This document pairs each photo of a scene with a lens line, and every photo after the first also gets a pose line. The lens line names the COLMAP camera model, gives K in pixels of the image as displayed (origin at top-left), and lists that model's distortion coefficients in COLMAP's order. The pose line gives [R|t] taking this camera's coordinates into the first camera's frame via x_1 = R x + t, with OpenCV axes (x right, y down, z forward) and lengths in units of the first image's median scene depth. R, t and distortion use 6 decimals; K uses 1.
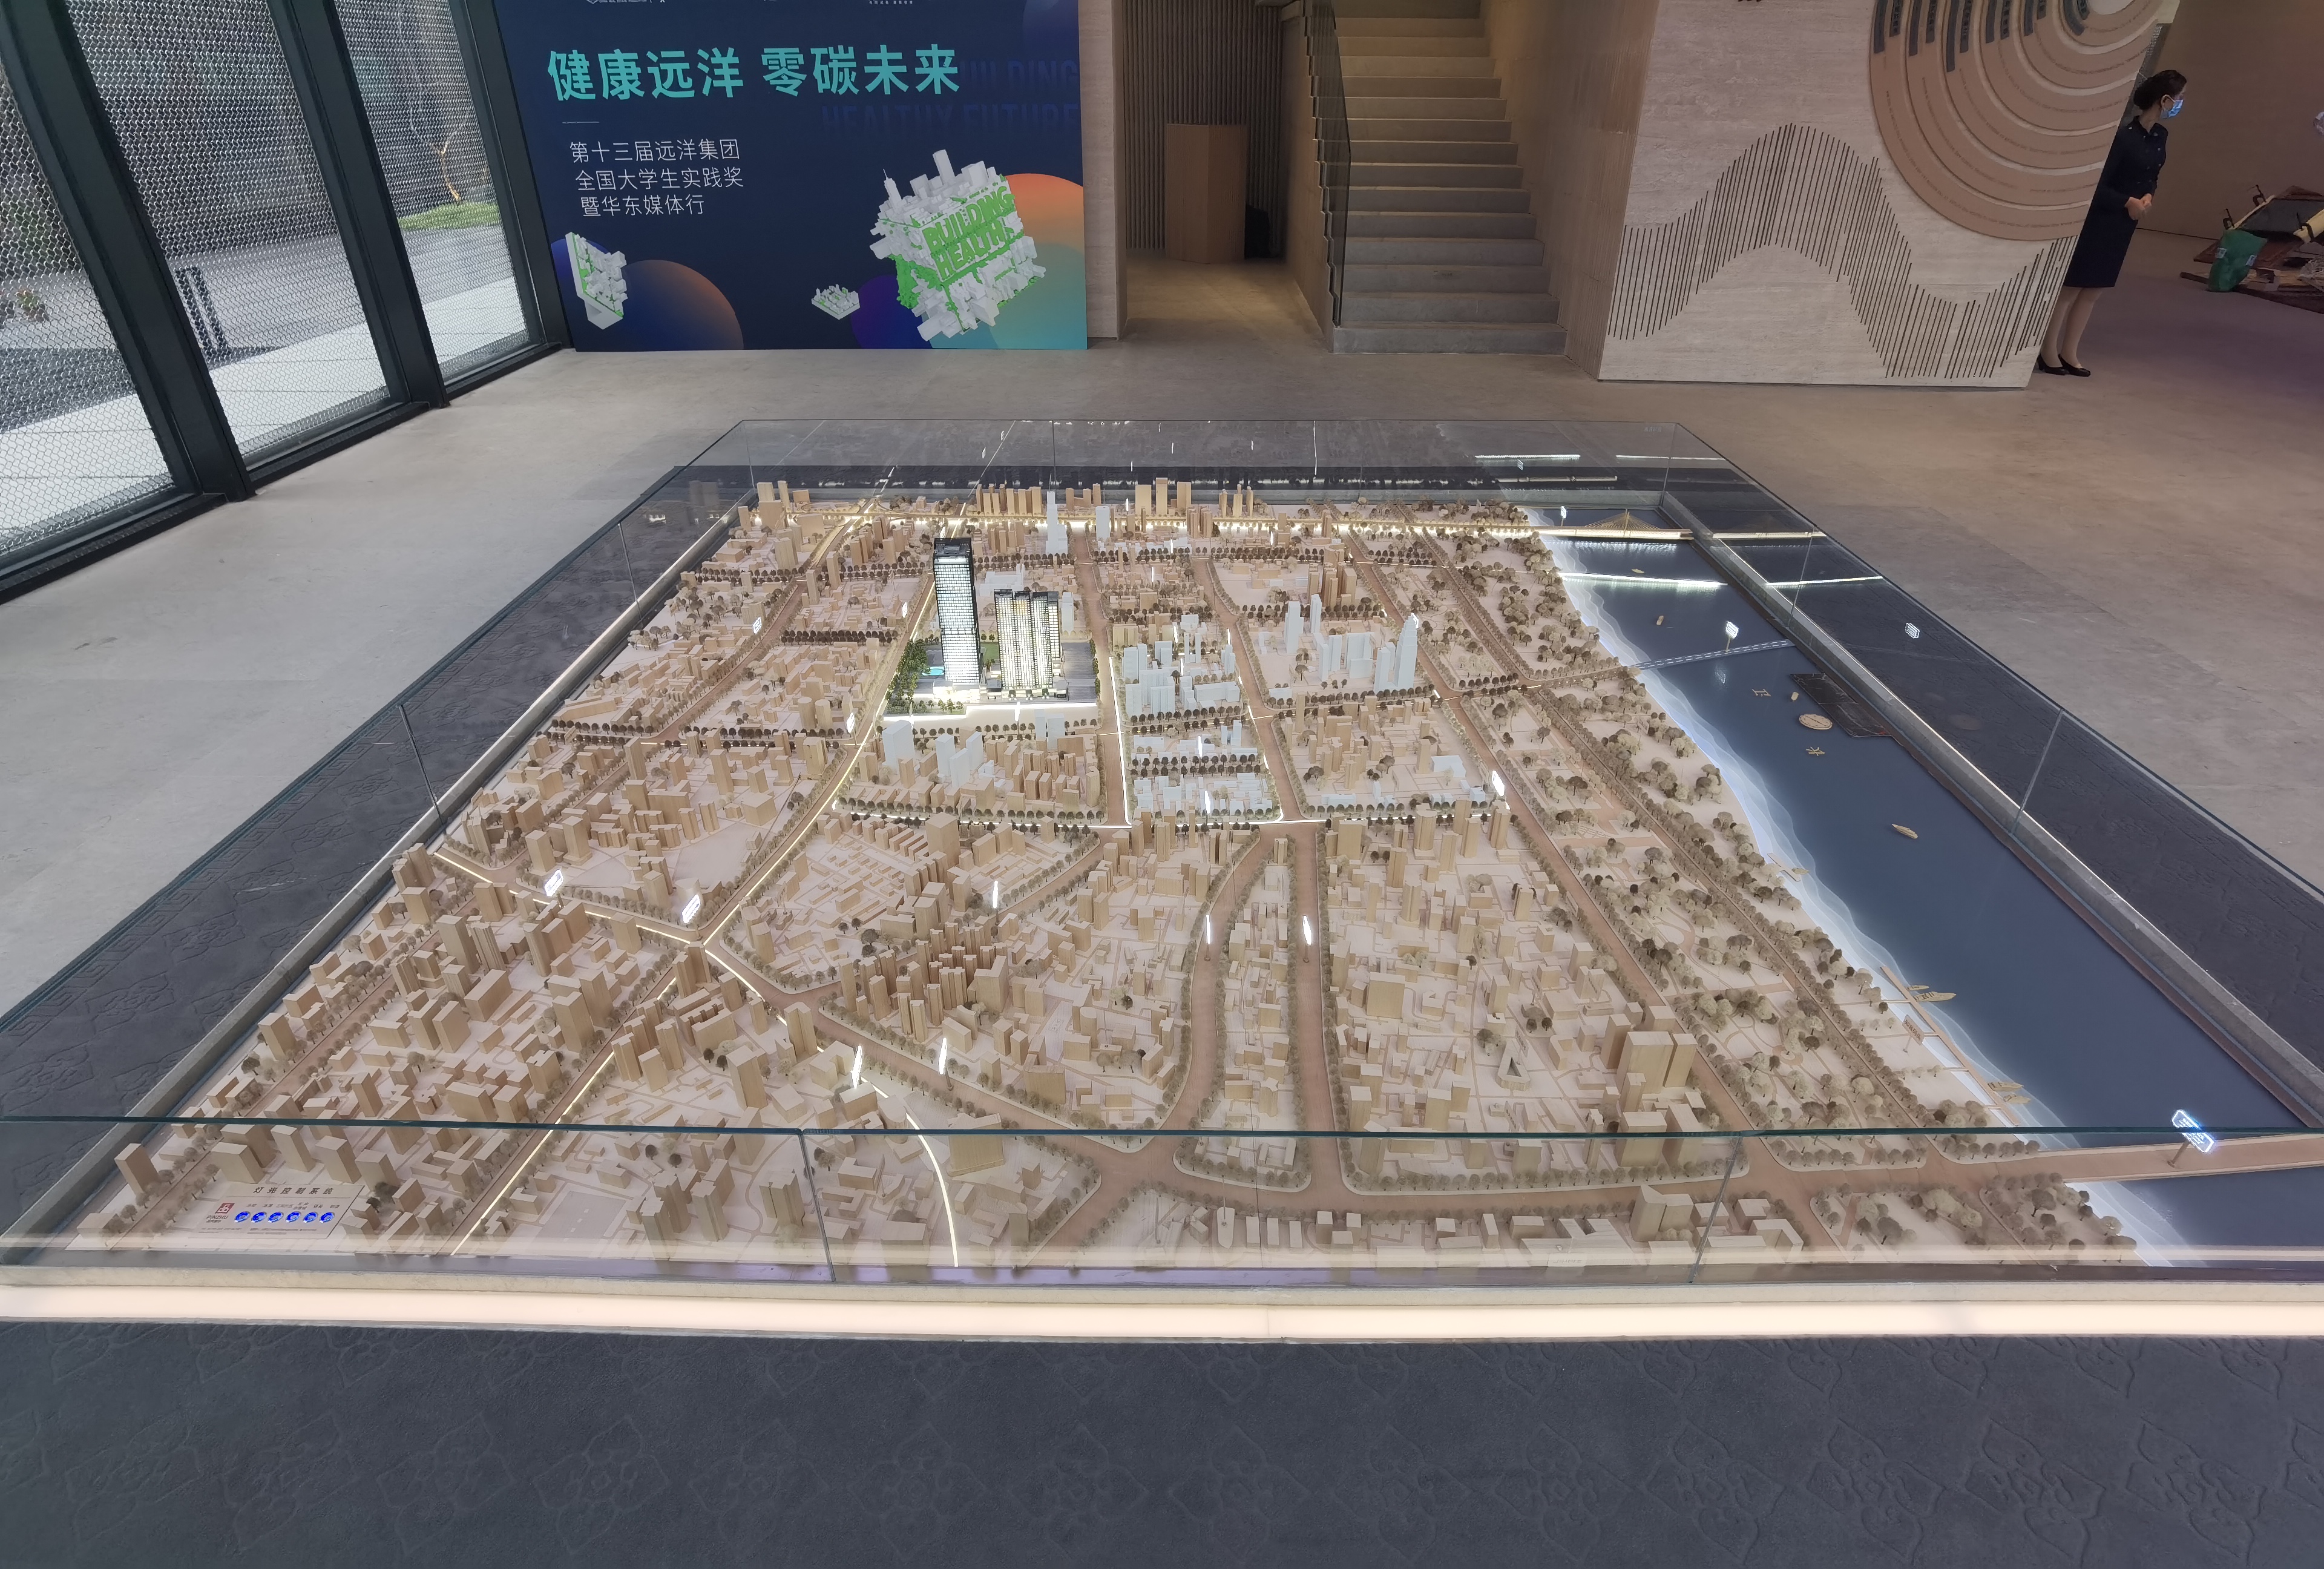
lens RADIAL K [[1222.2, 0, 1154.3], [0, 1222.2, 779.2], [0, 0, 1]] dist [-0.052934, 0.027516]
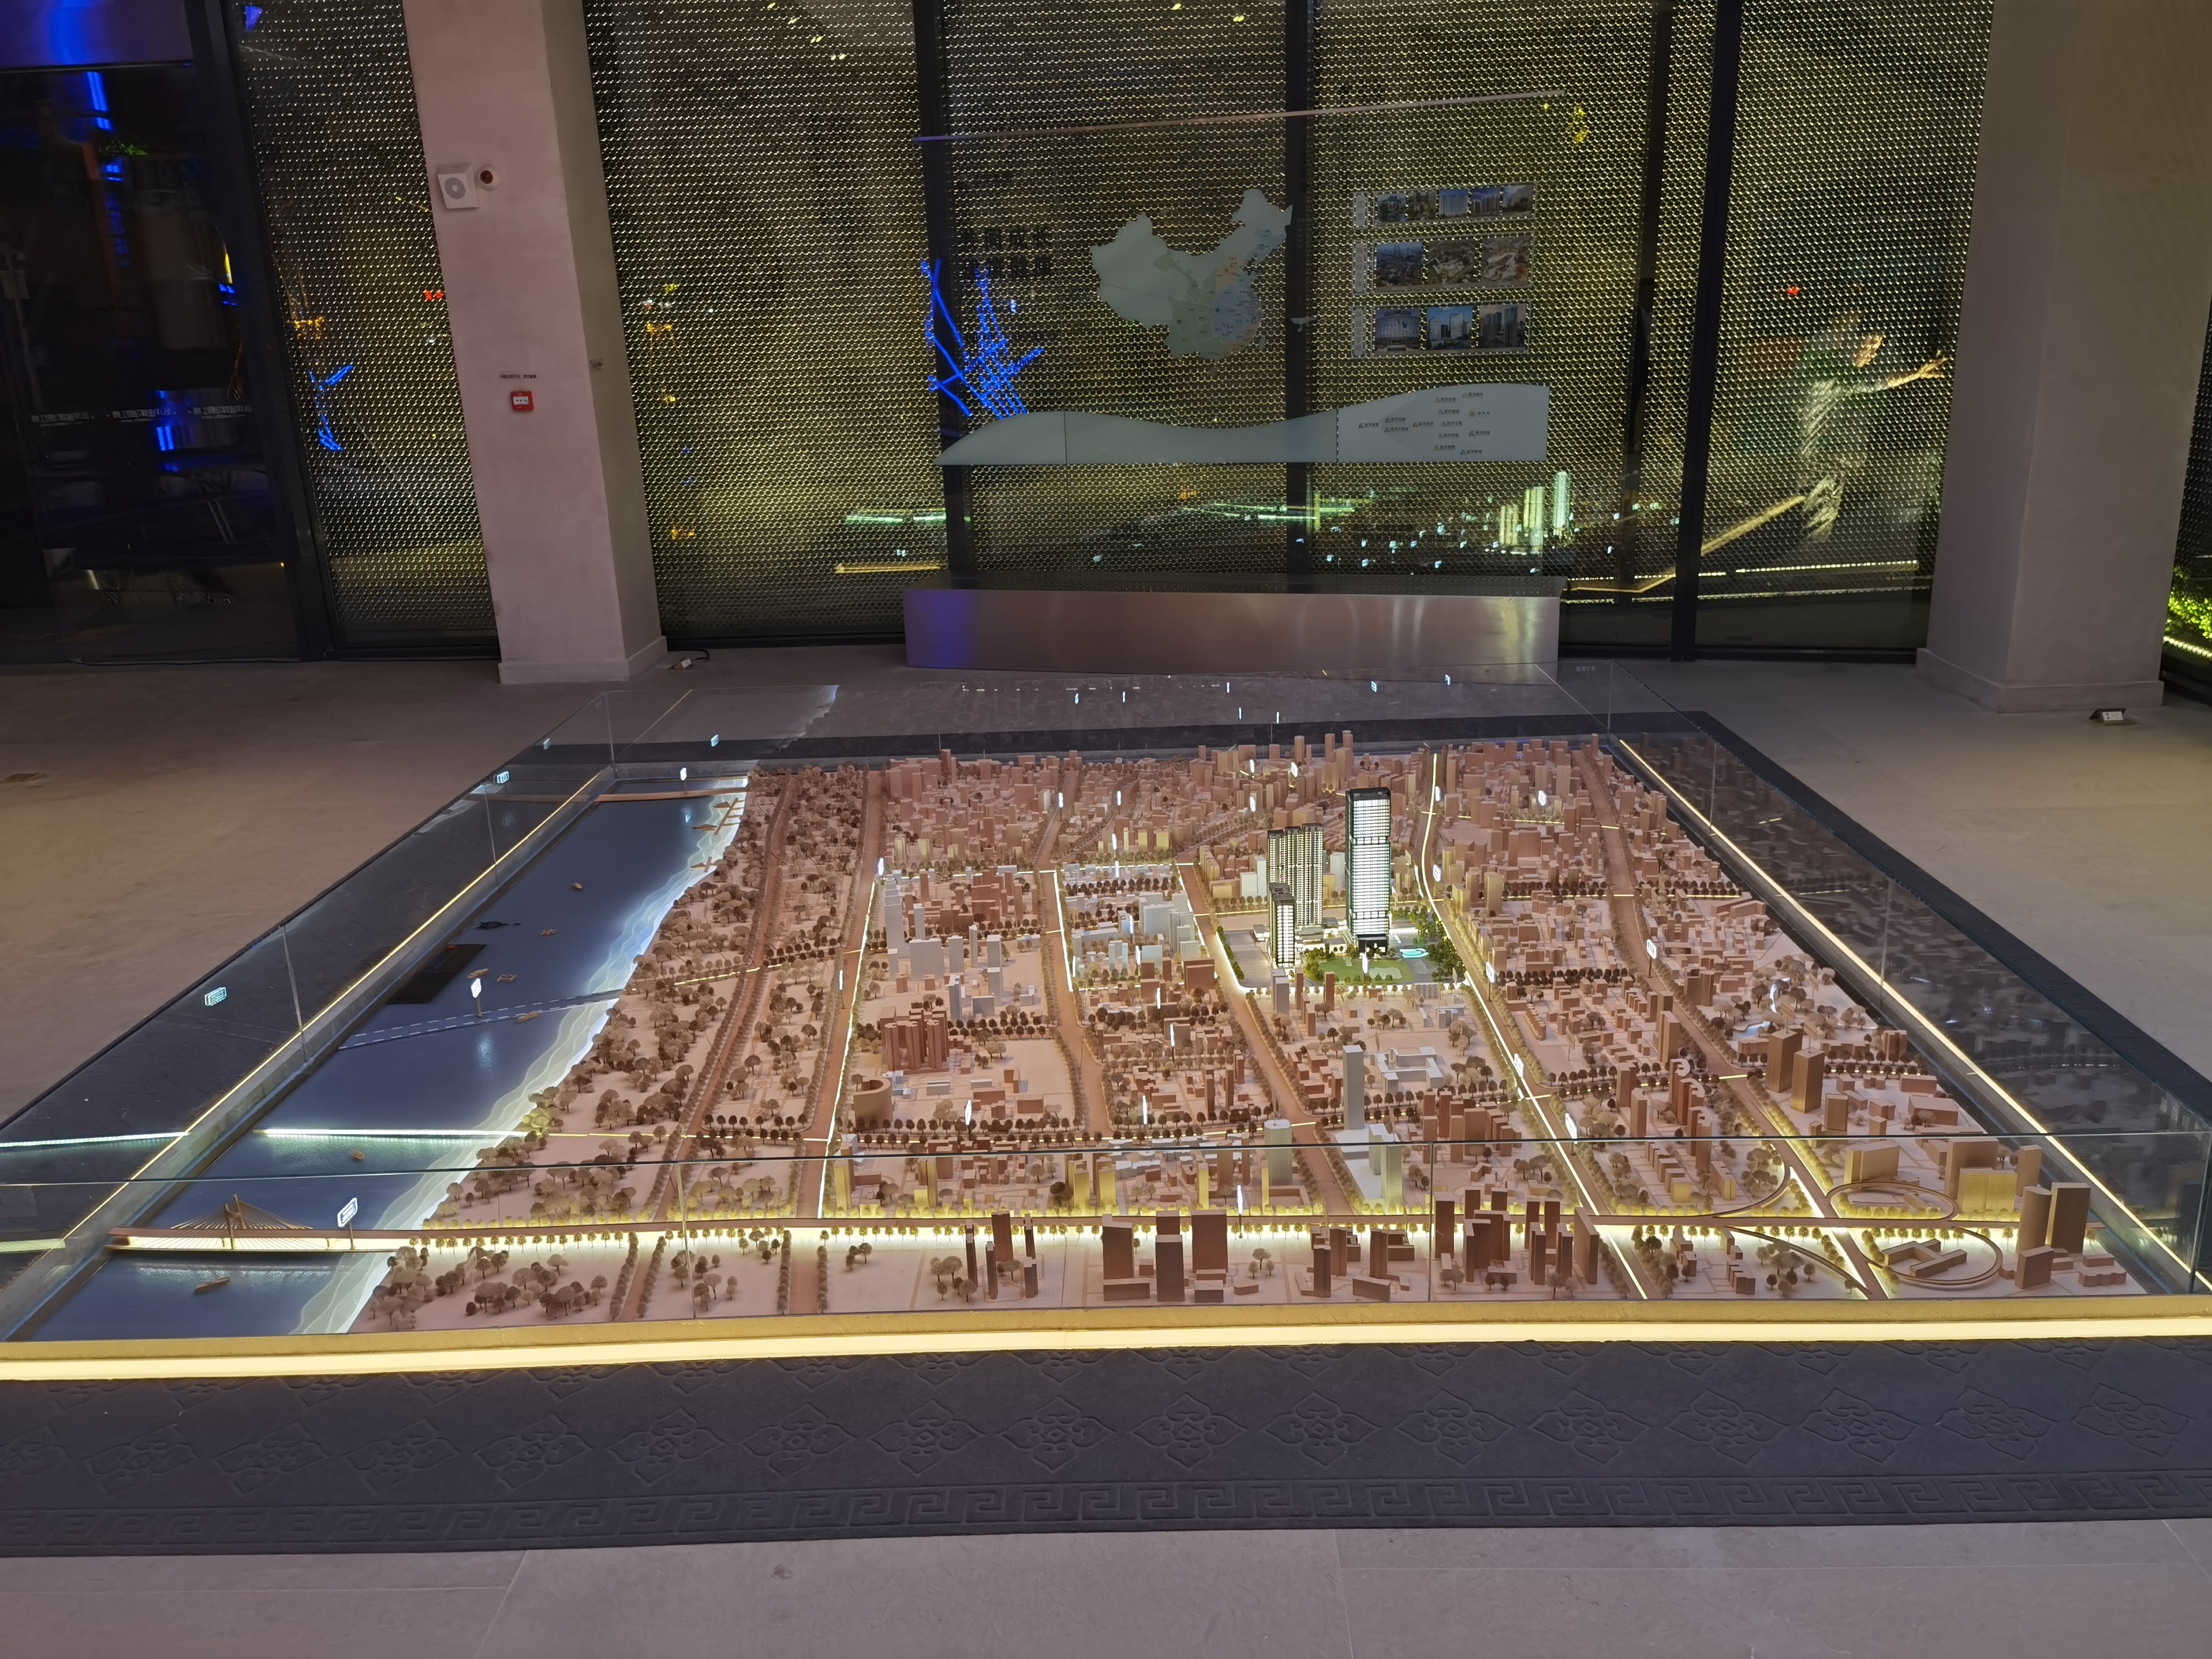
lens RADIAL K [[1708.4, 0, 1120.3], [0, 1708.4, 837.1], [0, 0, 1]] dist [0.089163, 0.004618]
pose [[-0.999089, 0.042307, 0.005659, 0.007225], [0.032267, 0.661795, 0.748990, -0.576948], [0.027943, 0.748490, -0.662557, 0.930511]]
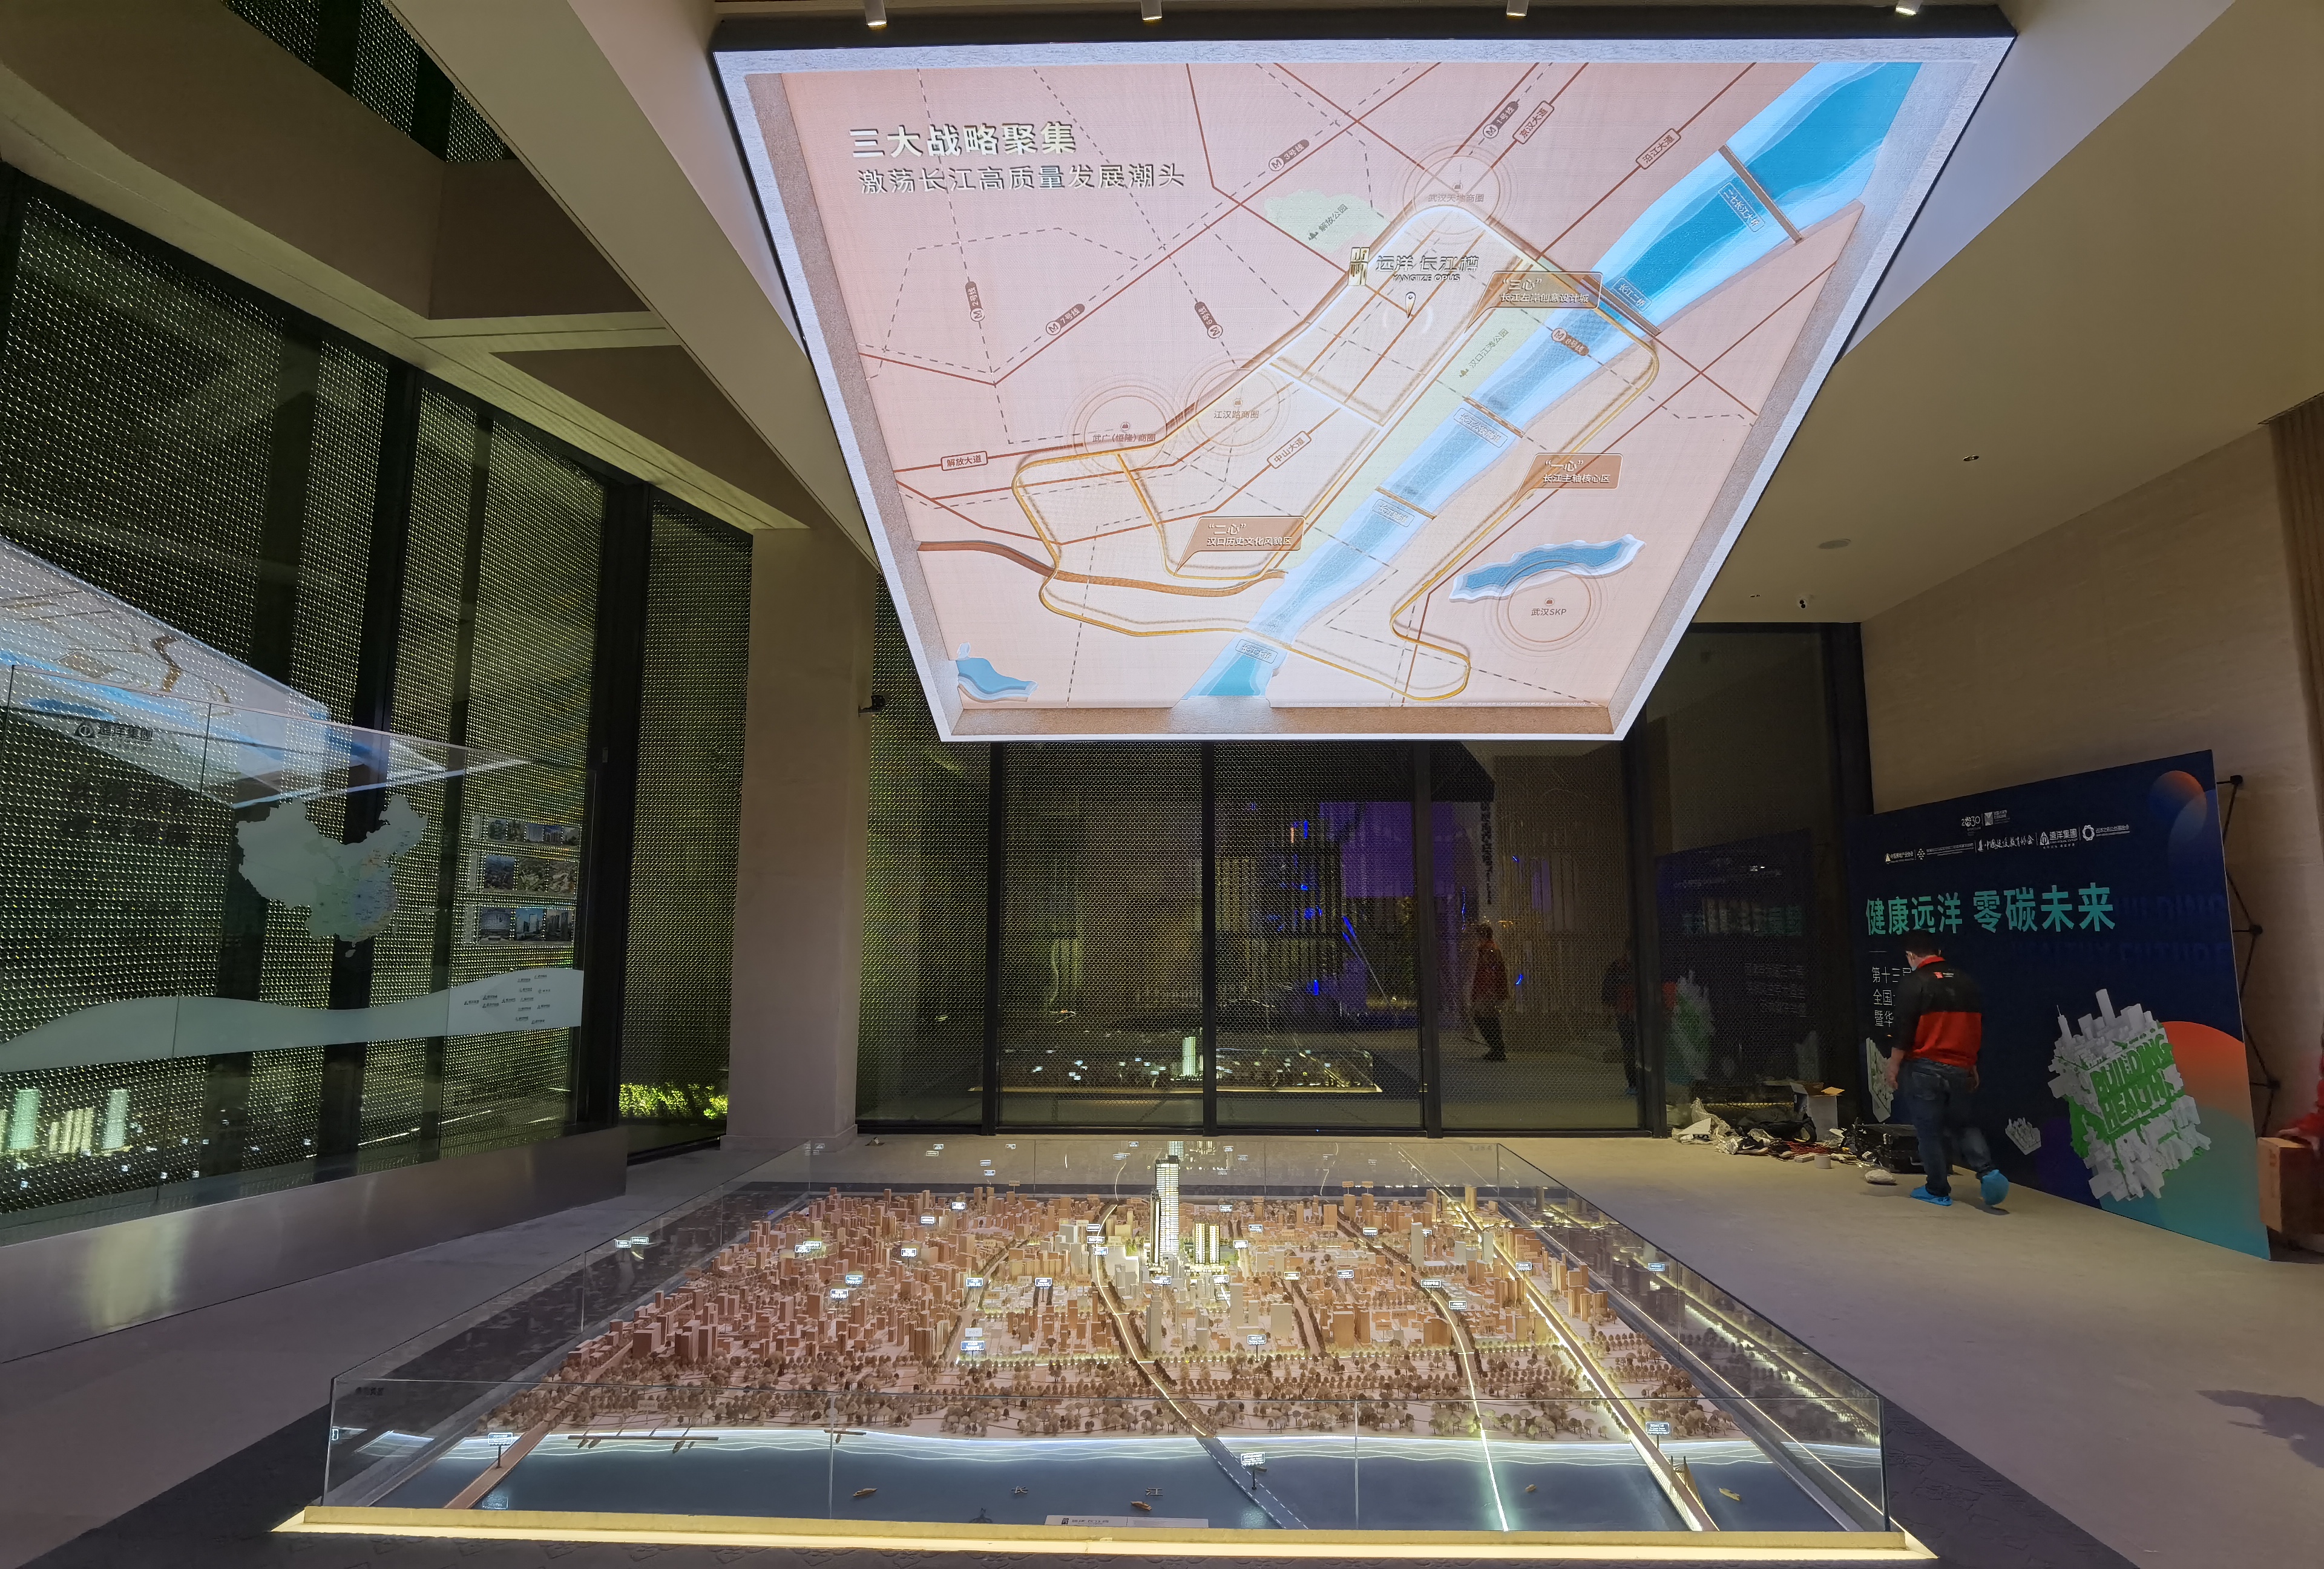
lens RADIAL K [[1222.2, 0, 1164.8], [0, 1222.2, 770.6], [0, 0, 1]] dist [-0.052934, 0.027516]
pose [[-0.020088, -0.135237, -0.990610, 0.738633], [-0.511138, 0.852928, -0.106076, -0.222362], [0.859264, 0.504208, -0.086259, 0.420493]]
